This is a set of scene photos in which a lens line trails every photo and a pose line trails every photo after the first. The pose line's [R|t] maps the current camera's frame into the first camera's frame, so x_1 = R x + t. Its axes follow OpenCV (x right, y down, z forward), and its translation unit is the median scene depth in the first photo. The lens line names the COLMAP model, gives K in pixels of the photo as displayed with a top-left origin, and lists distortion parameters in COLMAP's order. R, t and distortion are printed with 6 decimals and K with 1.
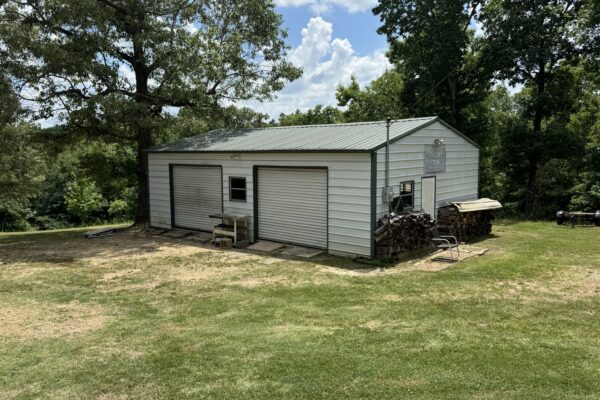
lens RADIAL K [[476.8, 0, 303.0], [0, 476.8, 200.8], [0, 0, 1]] dist [0.141838, -0.232863]
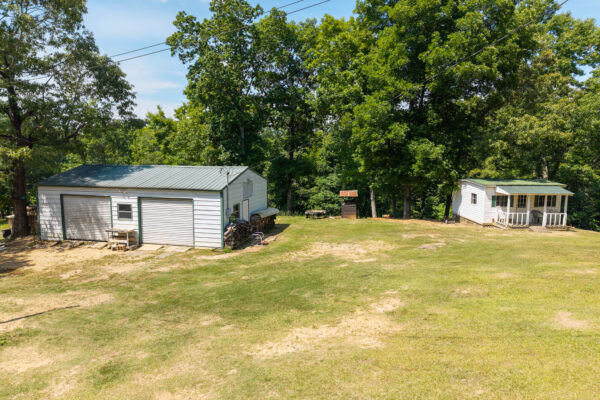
lens RADIAL K [[476.8, 0, 303.0], [0, 476.8, 200.8], [0, 0, 1]] dist [0.141838, -0.232863]
pose [[0.876989, -0.050637, 0.477835, -0.398901], [0.029726, 0.998244, 0.051228, -0.129386], [-0.479590, -0.030723, 0.876955, -0.664913]]
